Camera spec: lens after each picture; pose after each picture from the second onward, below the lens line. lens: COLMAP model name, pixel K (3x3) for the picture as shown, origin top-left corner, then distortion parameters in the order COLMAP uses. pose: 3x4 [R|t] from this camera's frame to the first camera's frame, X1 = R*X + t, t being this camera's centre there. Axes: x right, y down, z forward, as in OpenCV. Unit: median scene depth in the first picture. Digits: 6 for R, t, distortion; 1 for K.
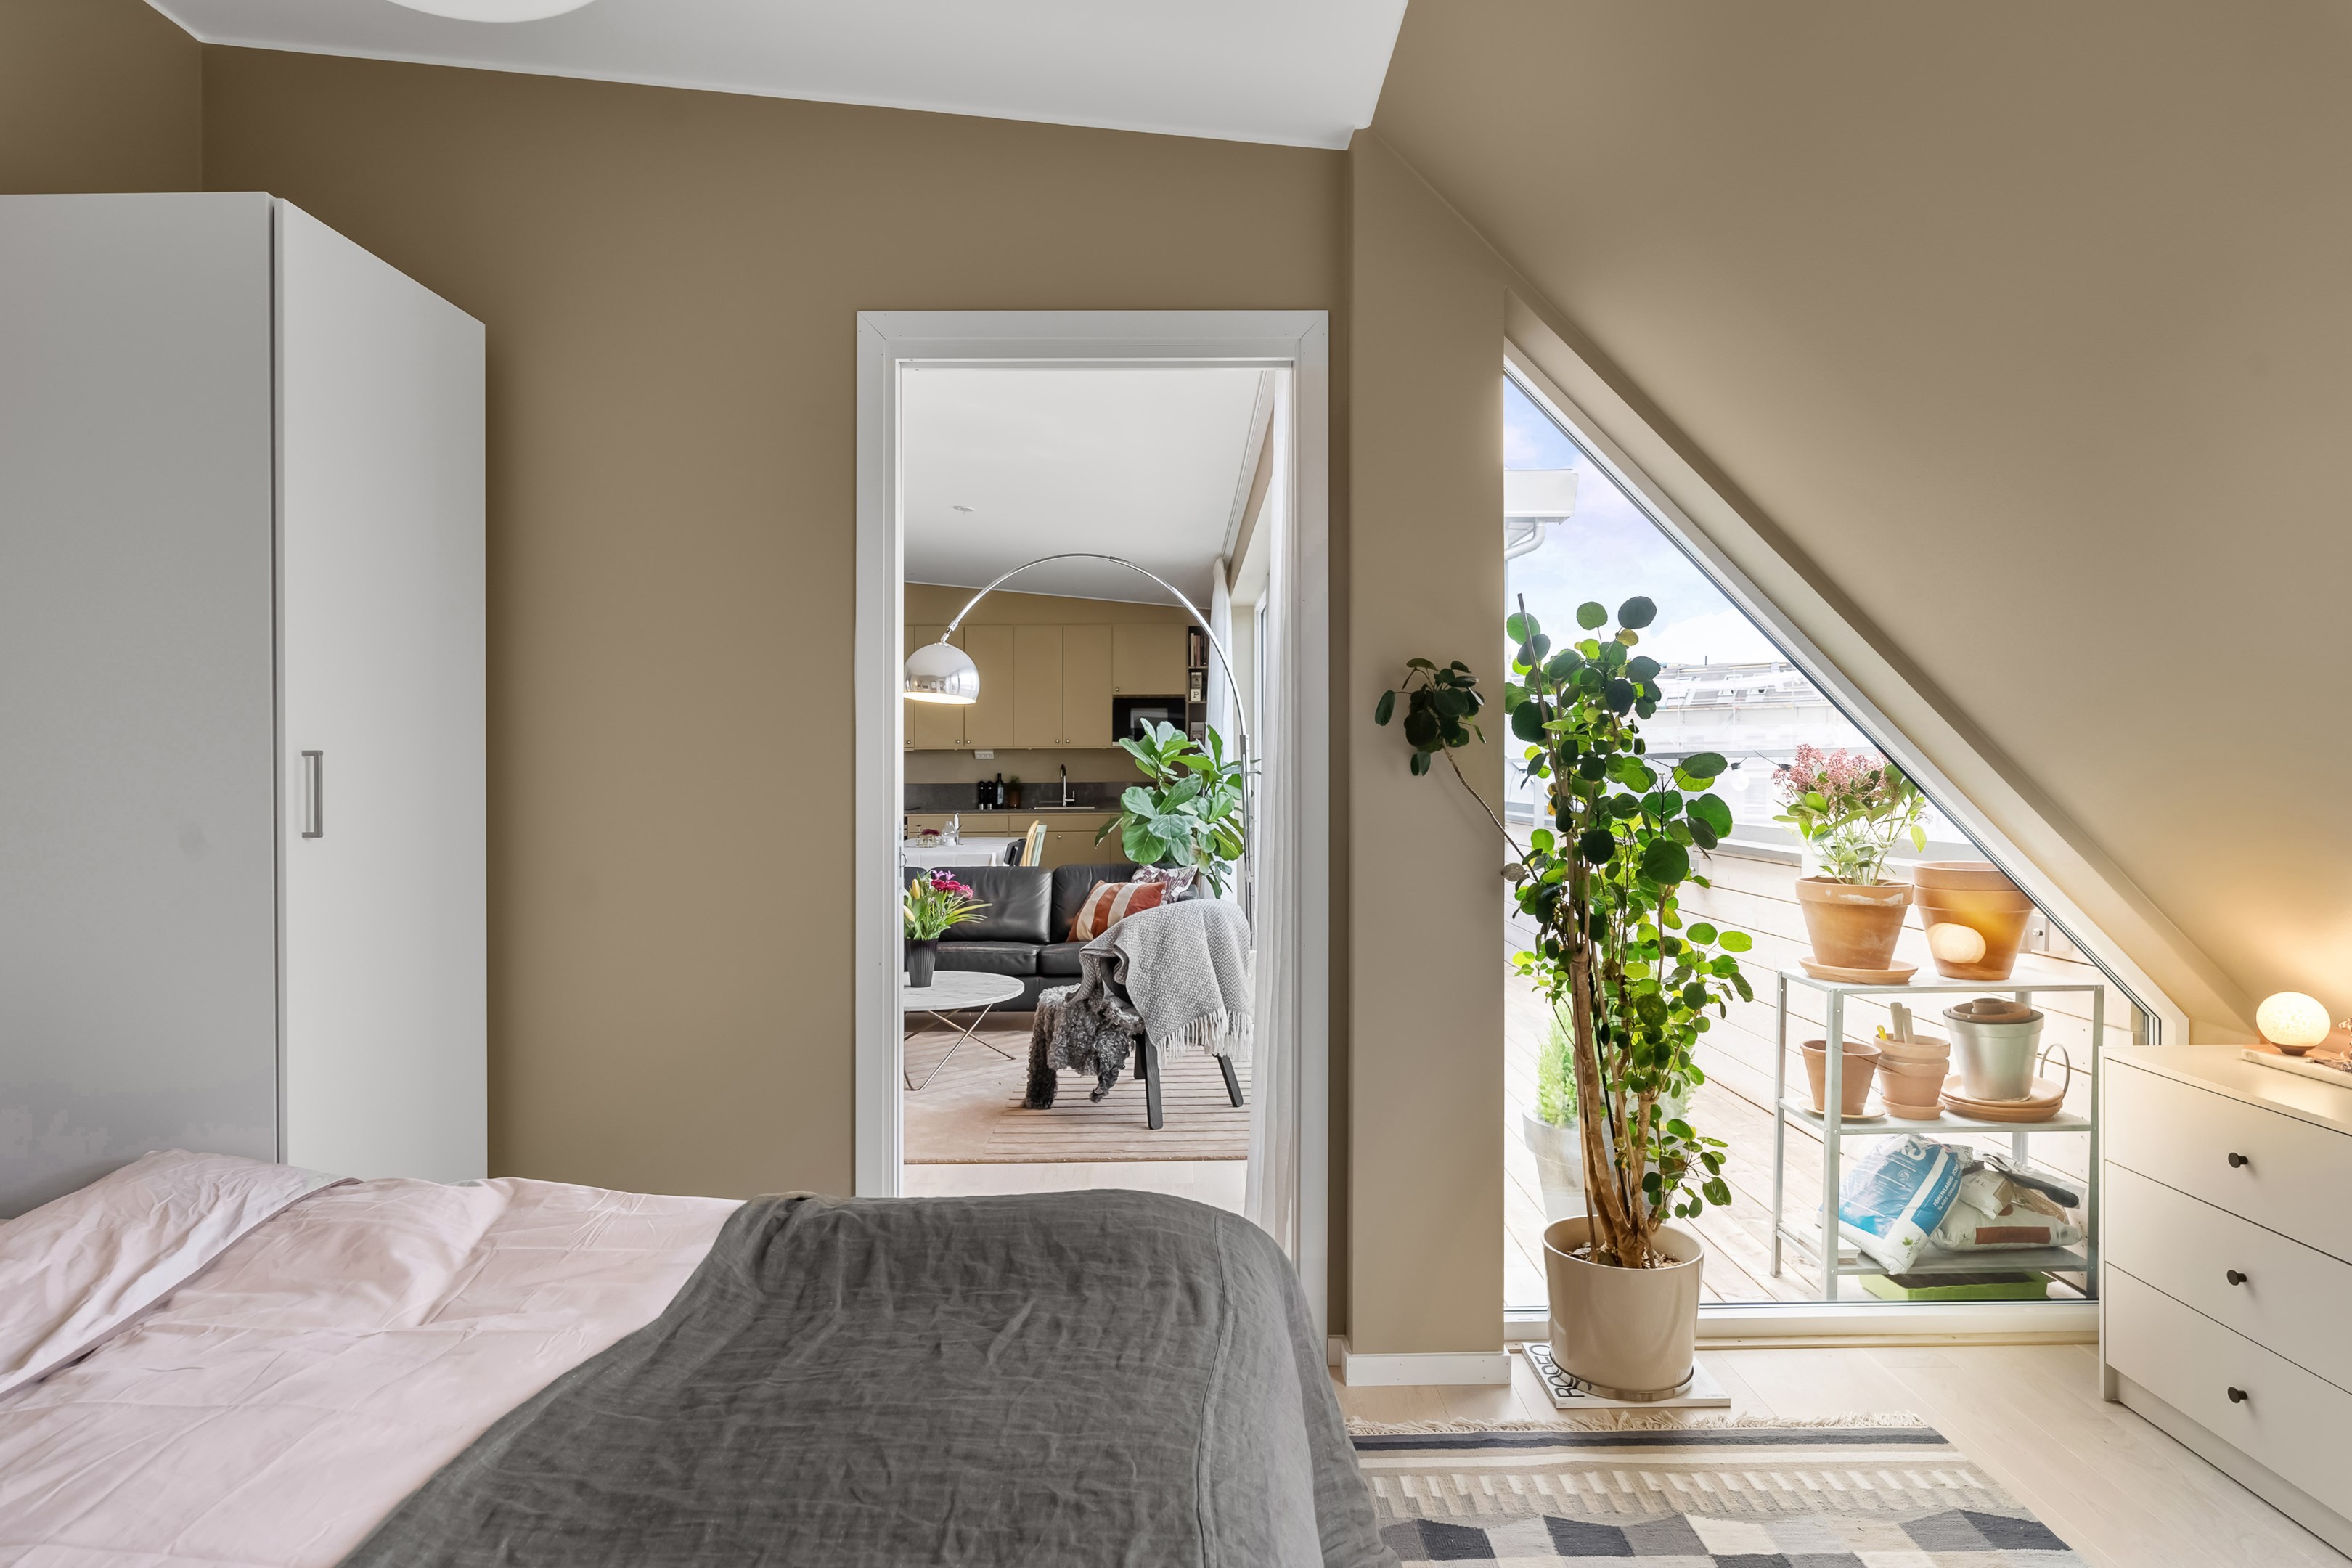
lens RADIAL K [[1302.5, 0, 1170.3], [0, 1302.5, 775.3], [0, 0, 1]] dist [-0.006840, 0.003419]
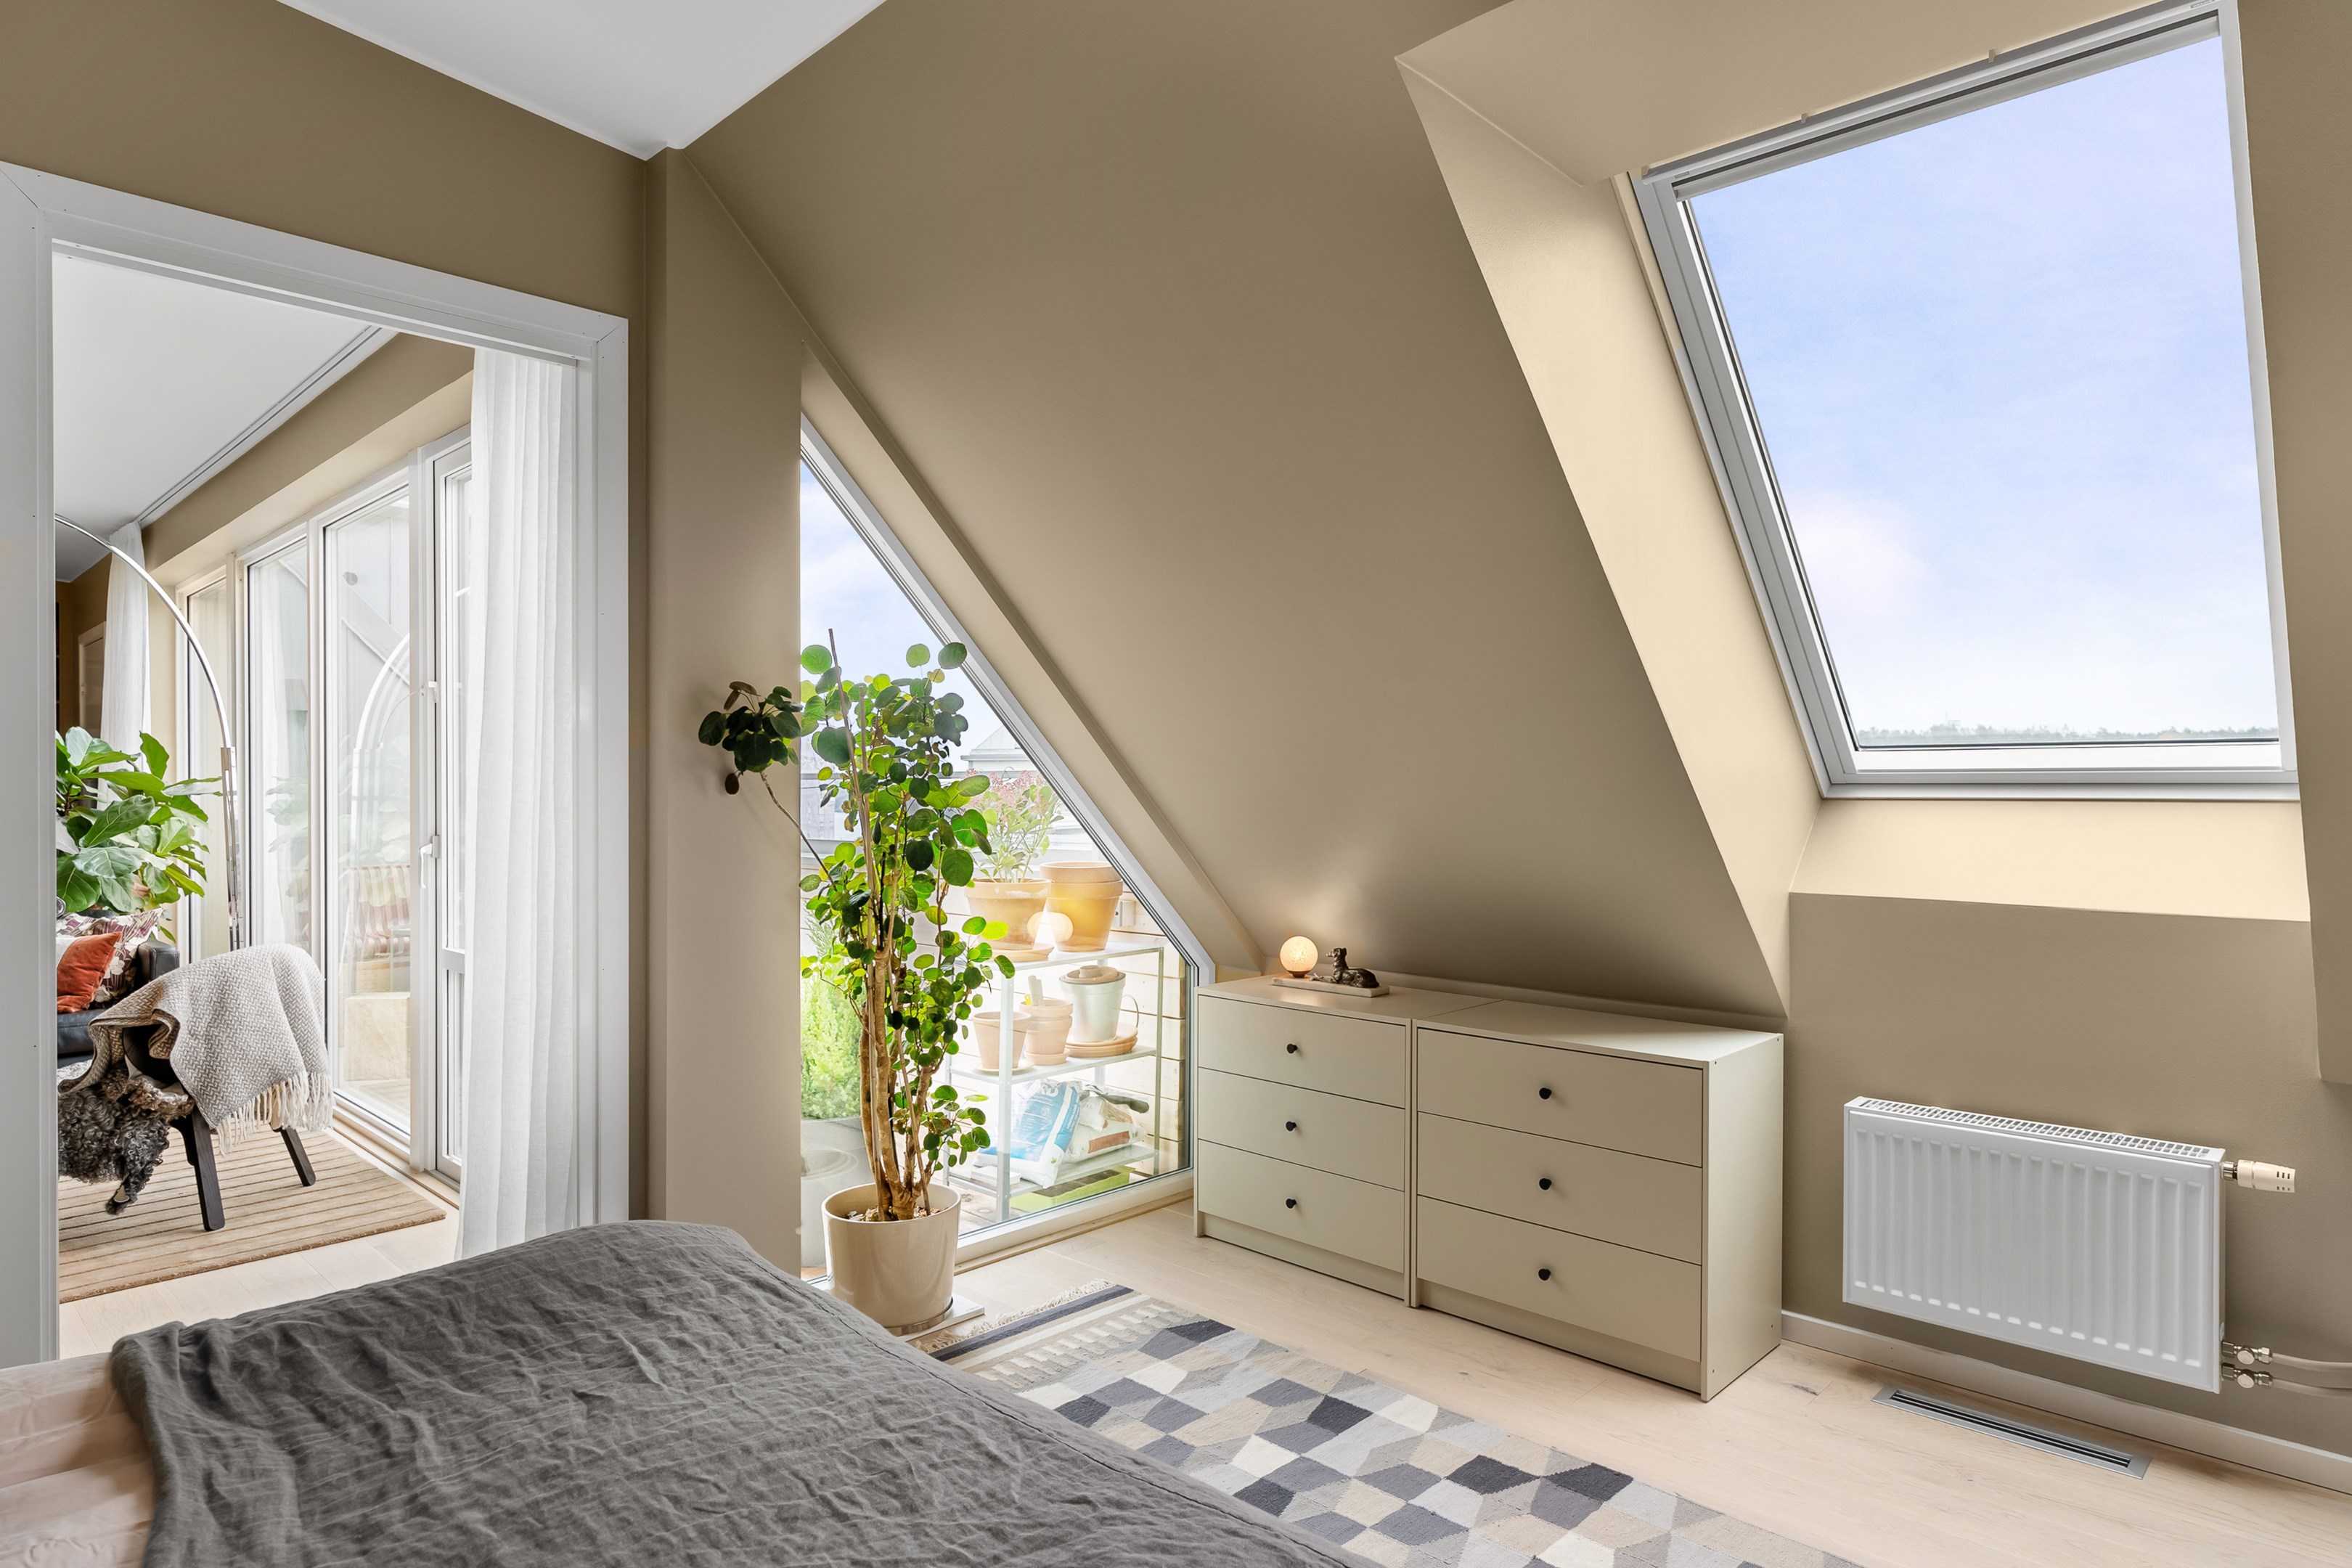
lens RADIAL K [[1349.6, 0, 1088.0], [0, 1349.6, 817.2], [0, 0, 1]] dist [-0.005967, 0.000913]
pose [[0.721619, -0.011048, 0.692202, -0.340917], [0.001255, 0.999892, 0.014650, 0.002979], [-0.692289, -0.009703, 0.721555, 0.025674]]
